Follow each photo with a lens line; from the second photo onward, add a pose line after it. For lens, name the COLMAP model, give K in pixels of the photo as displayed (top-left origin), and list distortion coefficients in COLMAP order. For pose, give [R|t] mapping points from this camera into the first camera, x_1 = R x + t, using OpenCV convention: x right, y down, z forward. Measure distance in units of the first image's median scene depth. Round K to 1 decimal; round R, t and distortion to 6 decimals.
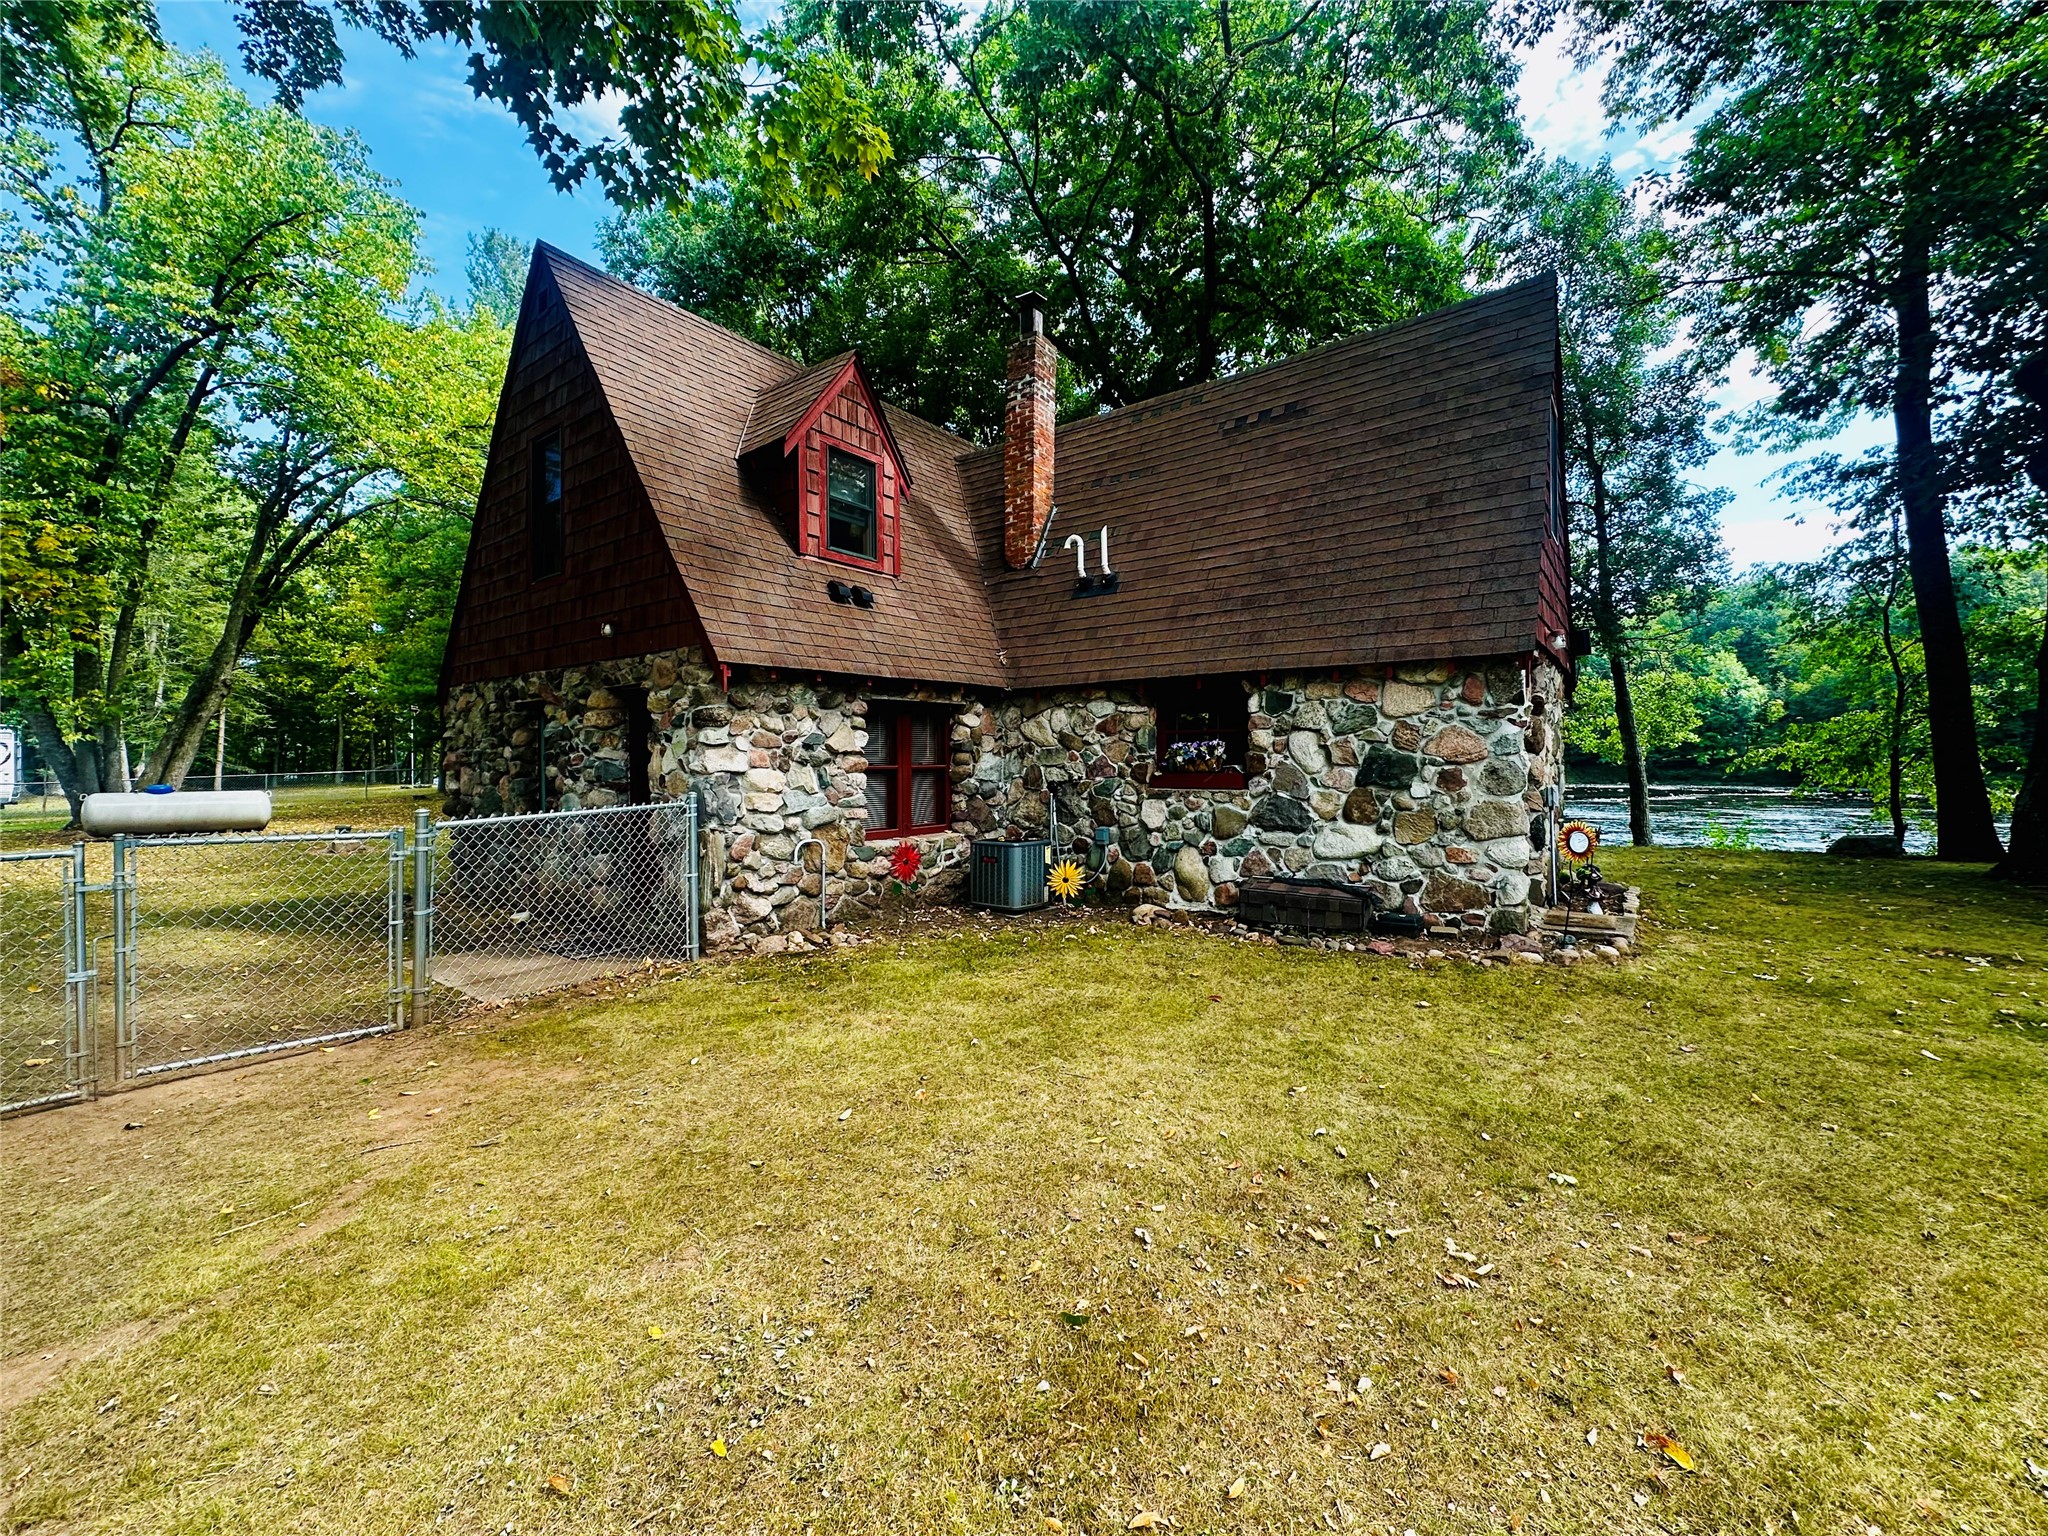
lens RADIAL K [[815.0, 0, 1025.6], [0, 815.0, 766.2], [0, 0, 1]] dist [-0.002071, 0.000711]
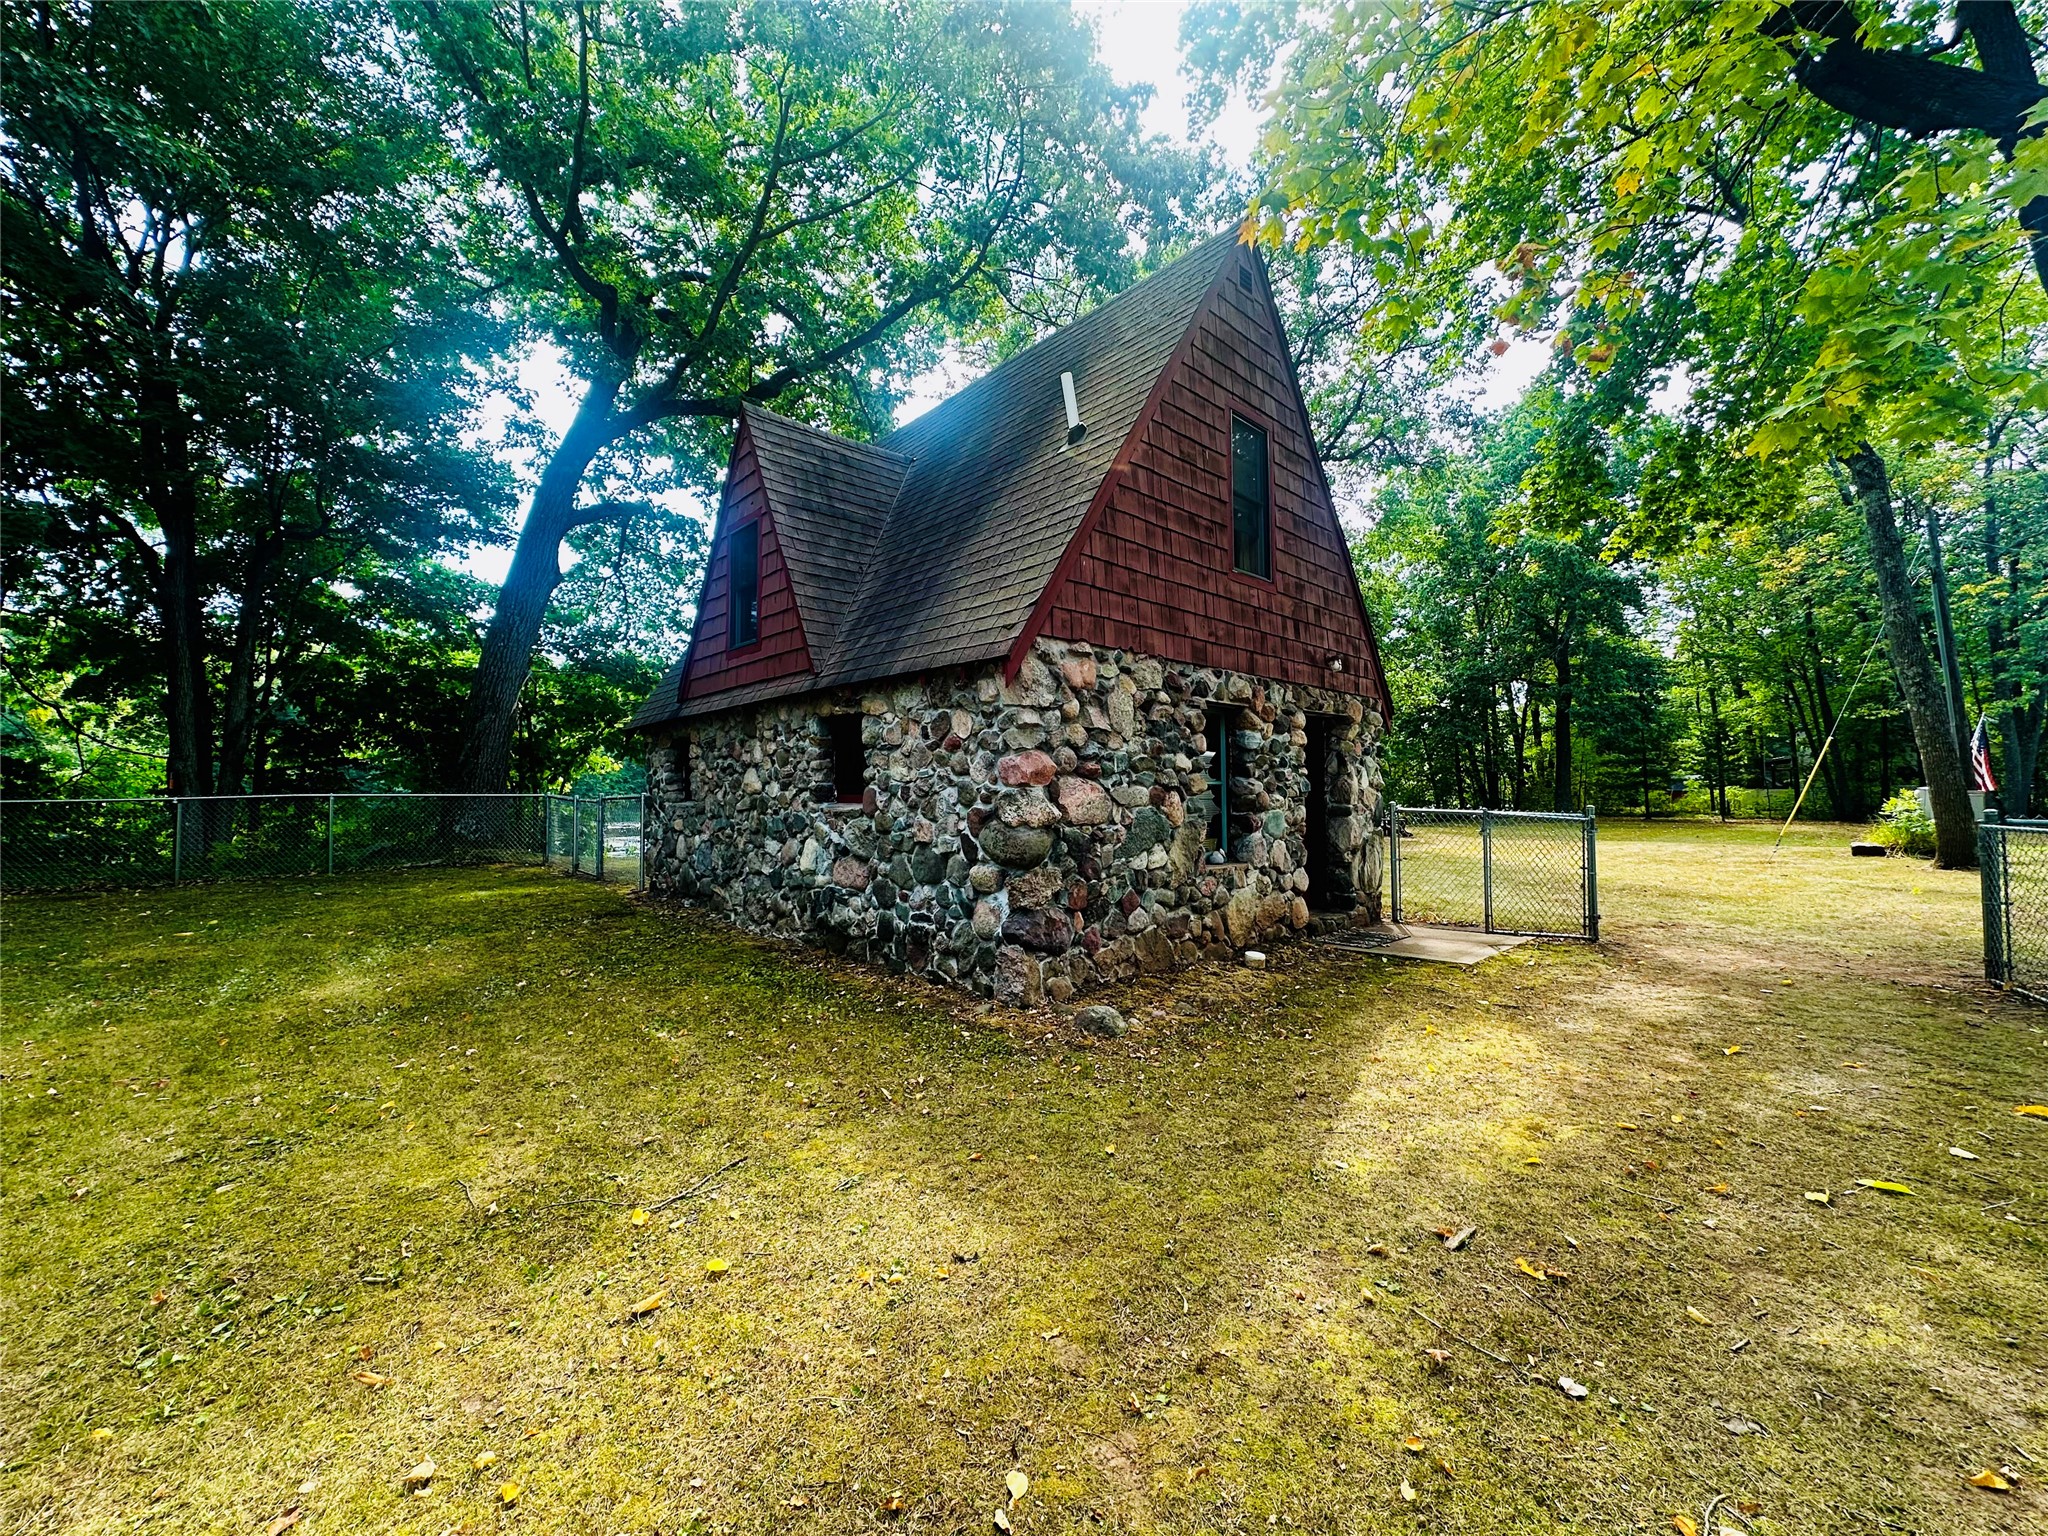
lens RADIAL K [[815.0, 0, 1021.2], [0, 815.0, 769.0], [0, 0, 1]] dist [-0.002071, 0.000711]
pose [[0.163719, 0.041444, 0.985636, -1.704366], [0.010511, 0.998987, -0.043751, 0.026529], [-0.986451, 0.017523, 0.163117, 1.235527]]
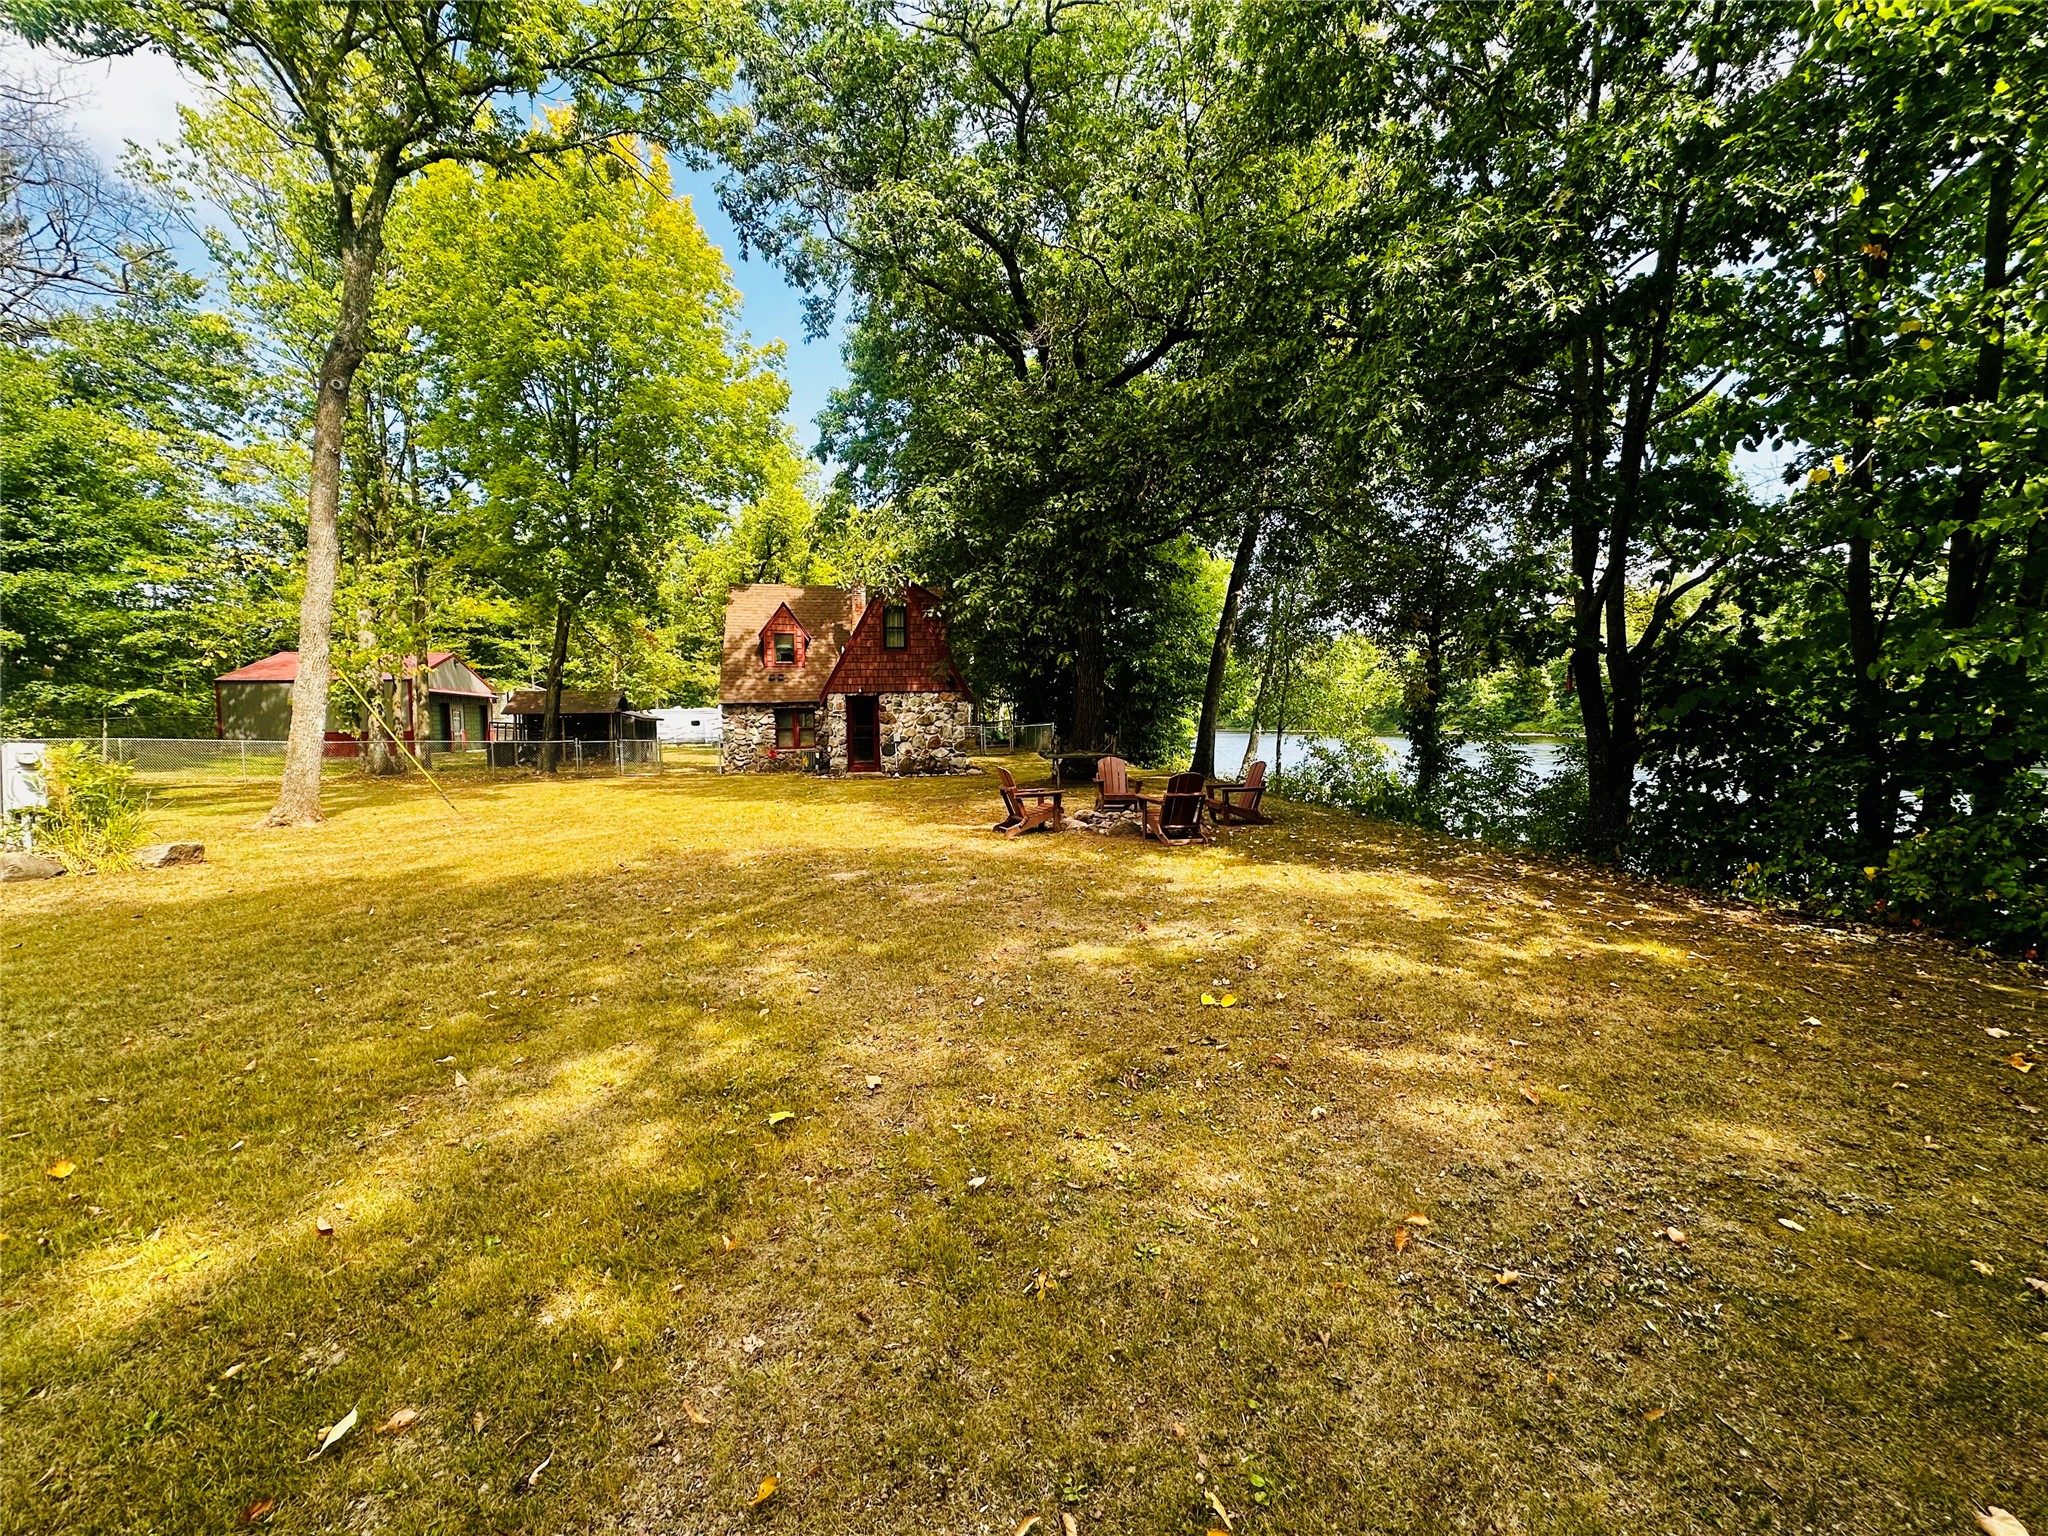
lens RADIAL K [[815.0, 0, 1023.8], [0, 815.0, 761.1], [0, 0, 1]] dist [-0.002071, 0.000711]
pose [[0.744684, 0.027490, -0.666850, 3.171118], [0.008306, 0.998692, 0.050446, -0.026724], [0.667365, -0.043105, 0.743482, -0.972145]]
